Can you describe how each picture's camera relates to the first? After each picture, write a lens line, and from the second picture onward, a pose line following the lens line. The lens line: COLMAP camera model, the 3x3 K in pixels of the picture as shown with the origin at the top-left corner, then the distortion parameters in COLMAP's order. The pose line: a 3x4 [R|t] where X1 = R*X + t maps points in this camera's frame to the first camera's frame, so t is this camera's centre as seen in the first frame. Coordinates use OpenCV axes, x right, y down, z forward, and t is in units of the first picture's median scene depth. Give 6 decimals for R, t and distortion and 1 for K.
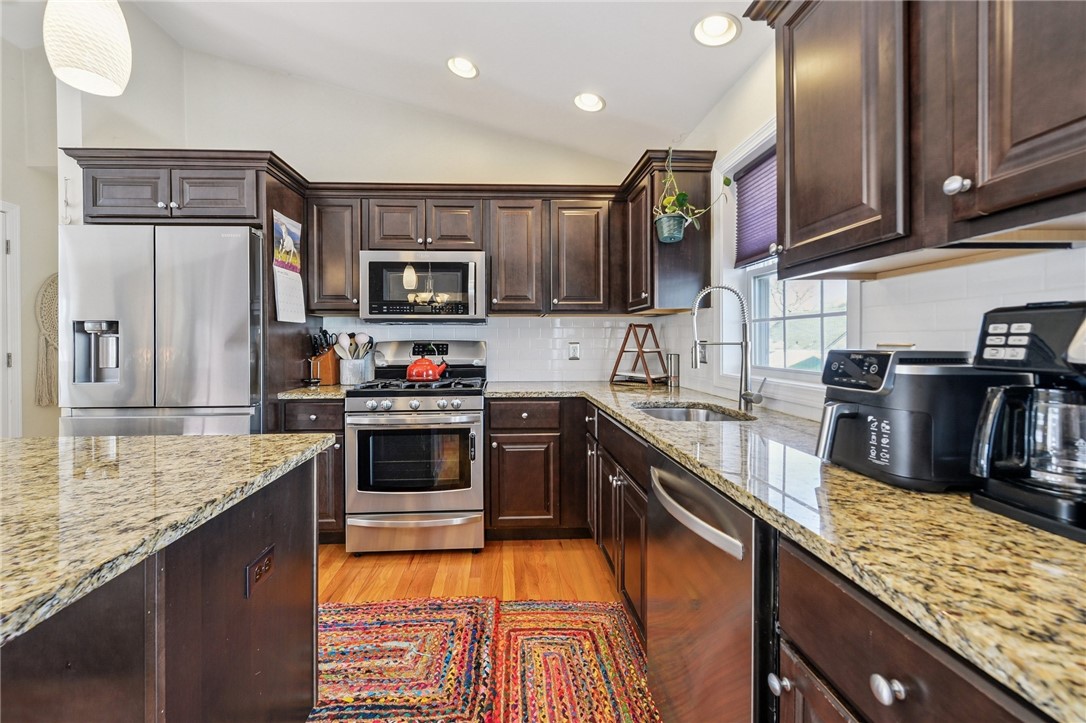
lens RADIAL K [[439.0, 0, 537.3], [0, 439.0, 345.5], [0, 0, 1]] dist [0.001458, 0.000009]
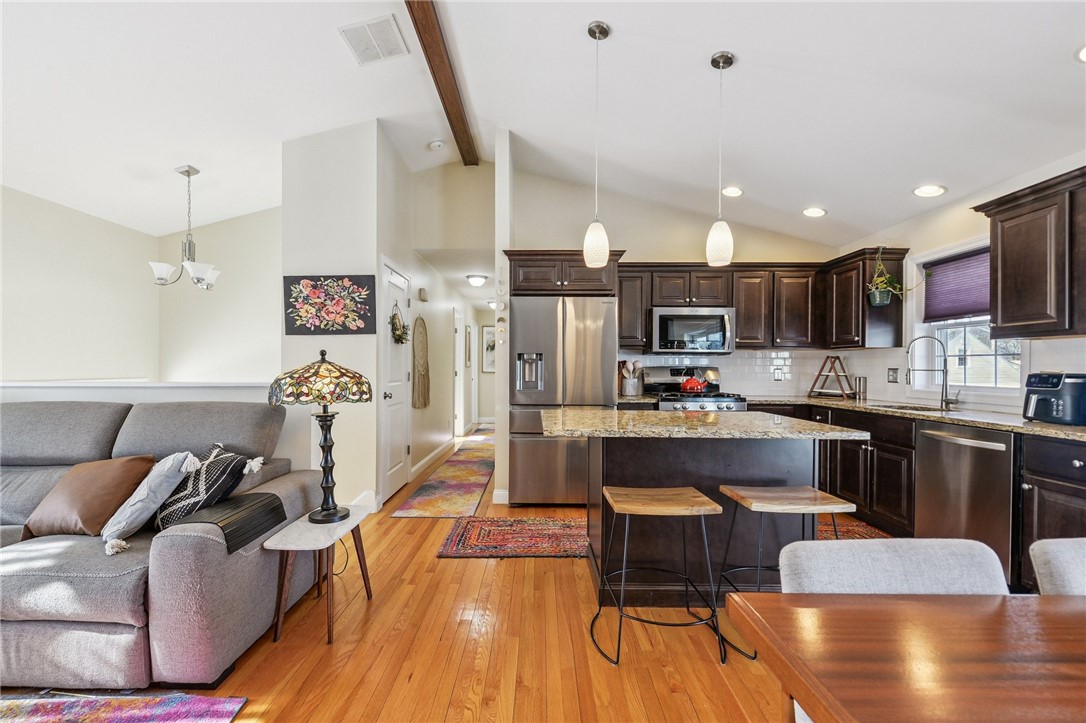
lens RADIAL K [[465.3, 0, 539.0], [0, 465.3, 368.6], [0, 0, 1]] dist [0.000713, -0.000313]
pose [[0.998470, 0.009934, -0.054398, -0.820314], [-0.010167, 0.999940, -0.004001, 0.010032], [0.054355, 0.004548, 0.998511, -0.735921]]
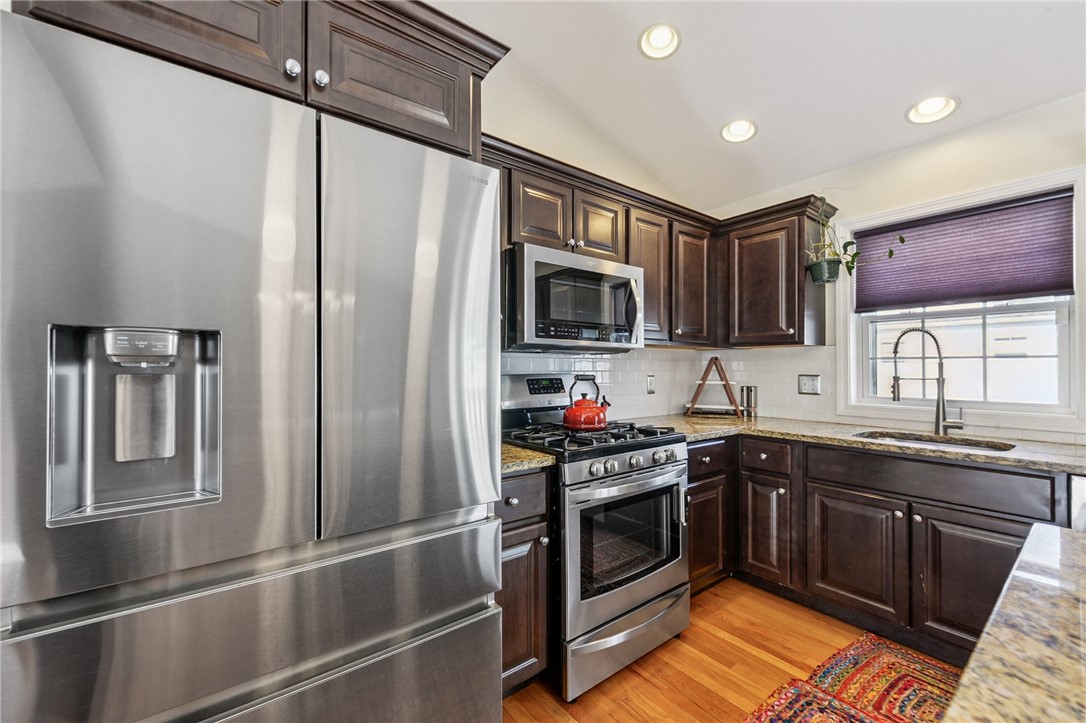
lens RADIAL K [[429.5, 0, 521.3], [0, 429.5, 364.6], [0, 0, 1]] dist [-0.000052, -0.000091]
pose [[0.836453, 0.008911, 0.547966, -0.883867], [0.000448, 0.999856, -0.016943, -0.019423], [-0.548039, 0.014418, 0.836329, 0.518544]]
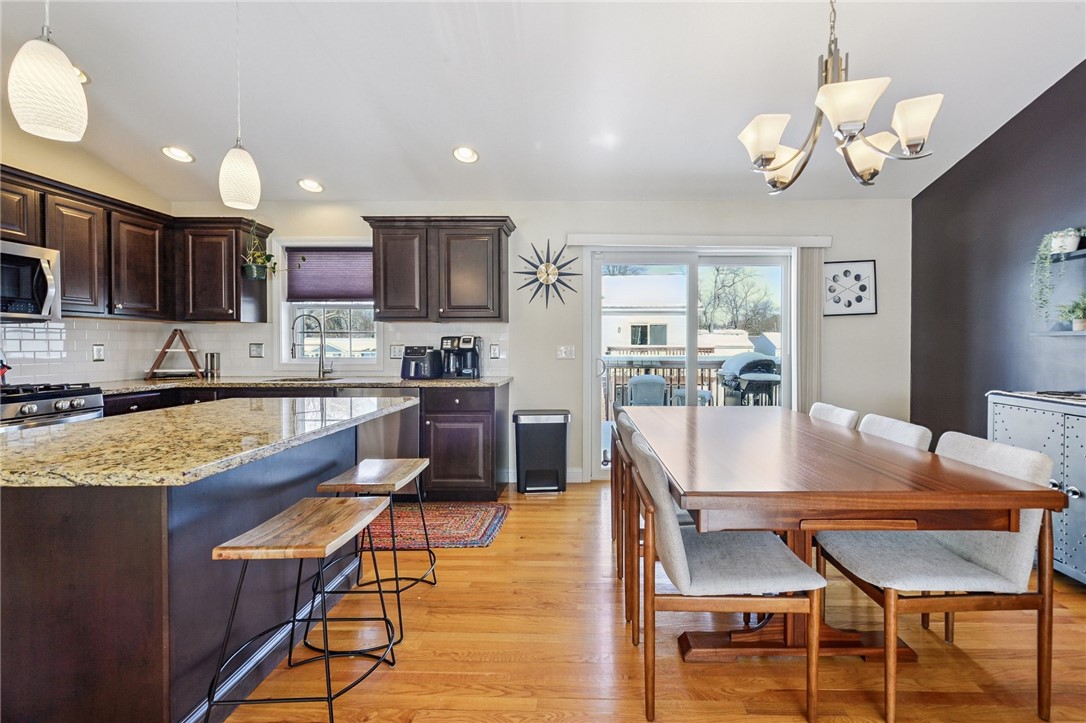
lens RADIAL K [[459.4, 0, 581.5], [0, 459.4, 349.0], [0, 0, 1]] dist [0.002165, 0.000246]
pose [[0.051638, -0.007088, 0.998641, -1.260379], [0.007977, 0.999946, 0.006684, 0.008047], [-0.998634, 0.007621, 0.051692, -0.244368]]
